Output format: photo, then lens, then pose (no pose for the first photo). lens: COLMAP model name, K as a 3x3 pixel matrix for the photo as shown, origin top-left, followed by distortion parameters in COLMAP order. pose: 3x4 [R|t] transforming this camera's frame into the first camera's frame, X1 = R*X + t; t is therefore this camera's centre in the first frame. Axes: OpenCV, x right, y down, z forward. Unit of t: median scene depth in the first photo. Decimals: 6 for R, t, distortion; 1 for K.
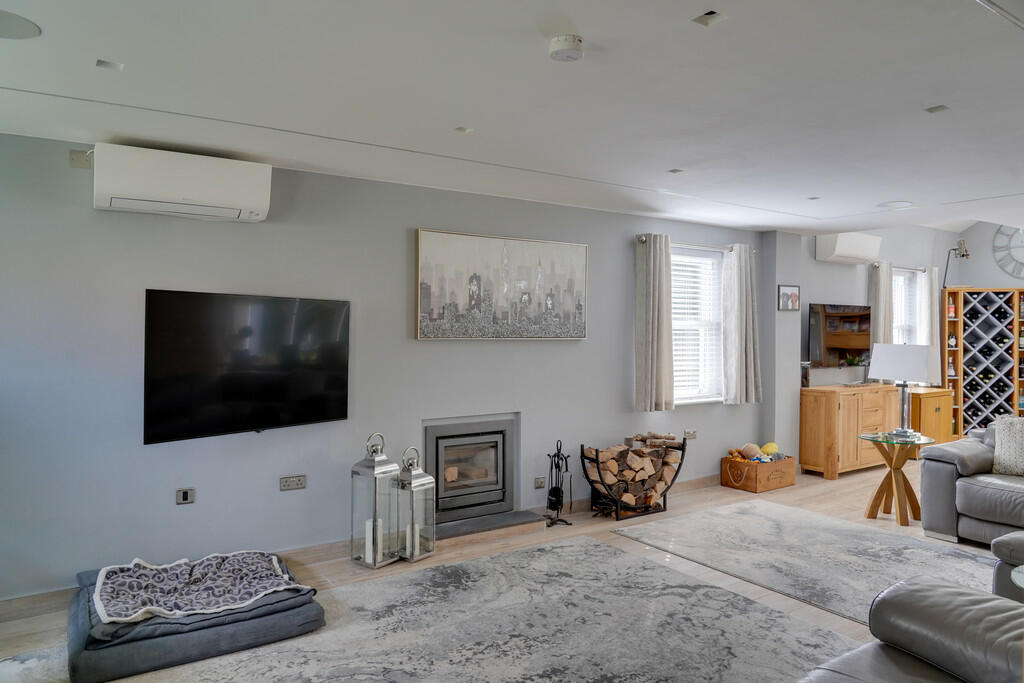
lens RADIAL K [[705.6, 0, 514.3], [0, 705.6, 338.6], [0, 0, 1]] dist [-0.007777, 0.009896]
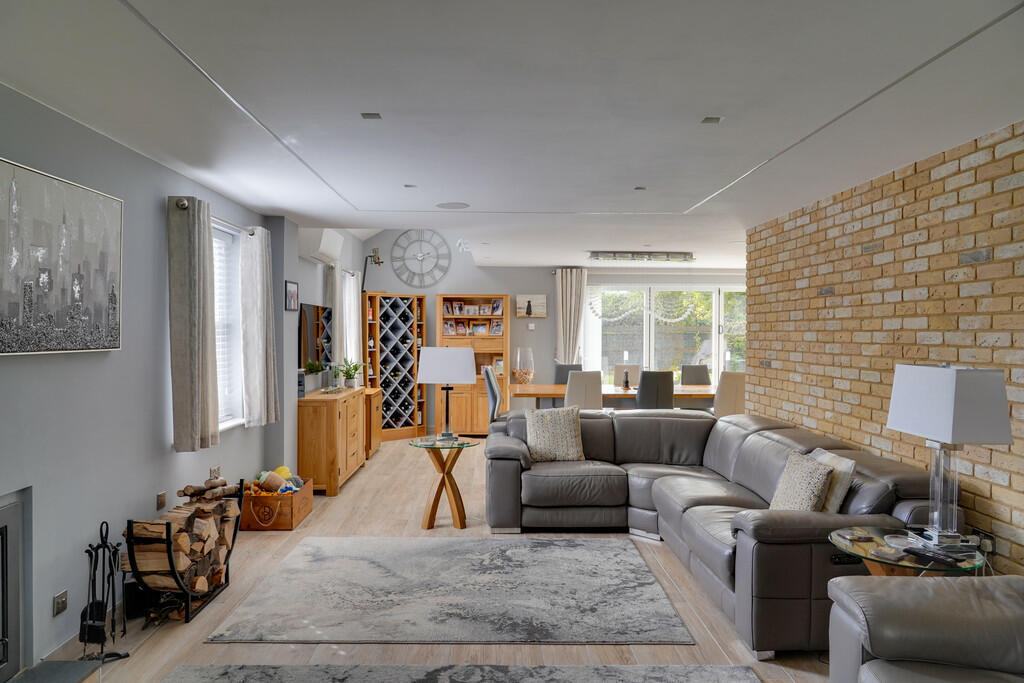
lens RADIAL K [[705.6, 0, 512.7], [0, 705.6, 336.9], [0, 0, 1]] dist [-0.007777, 0.009896]
pose [[0.551367, -0.009871, 0.834205, -0.228452], [0.012648, 0.999914, 0.003473, -0.008752], [-0.834167, 0.008636, 0.551444, 0.365839]]
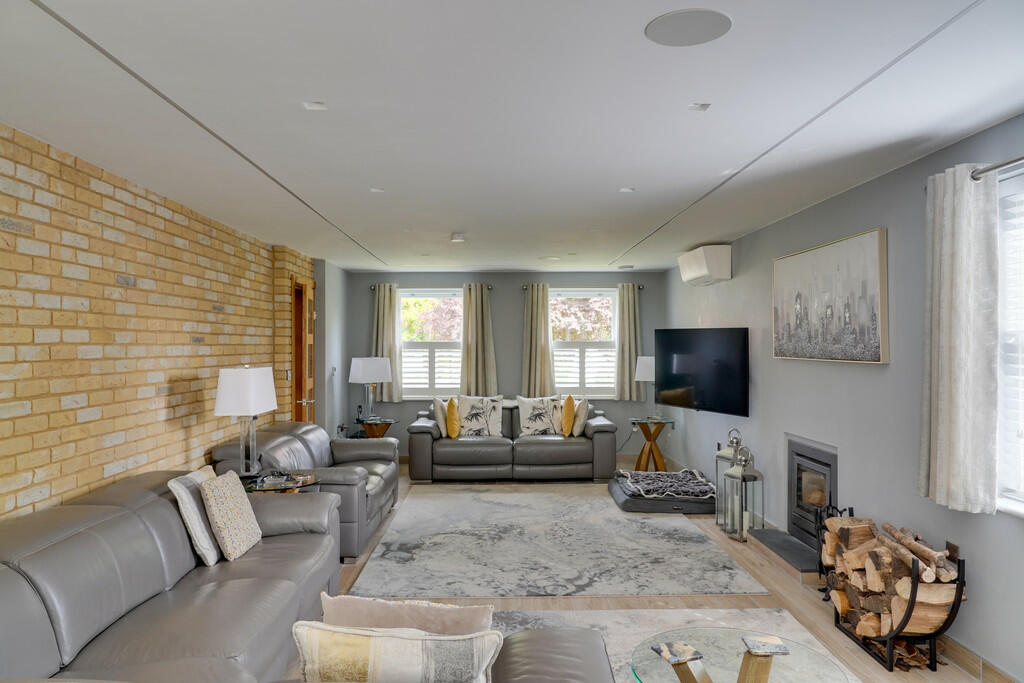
lens RADIAL K [[705.6, 0, 512.1], [0, 705.6, 342.1], [0, 0, 1]] dist [-0.007777, 0.009896]
pose [[-0.553399, -0.008293, -0.832875, 0.874608], [-0.014424, 0.999896, -0.000372, -0.014766], [0.832791, 0.011807, -0.553461, 1.082609]]
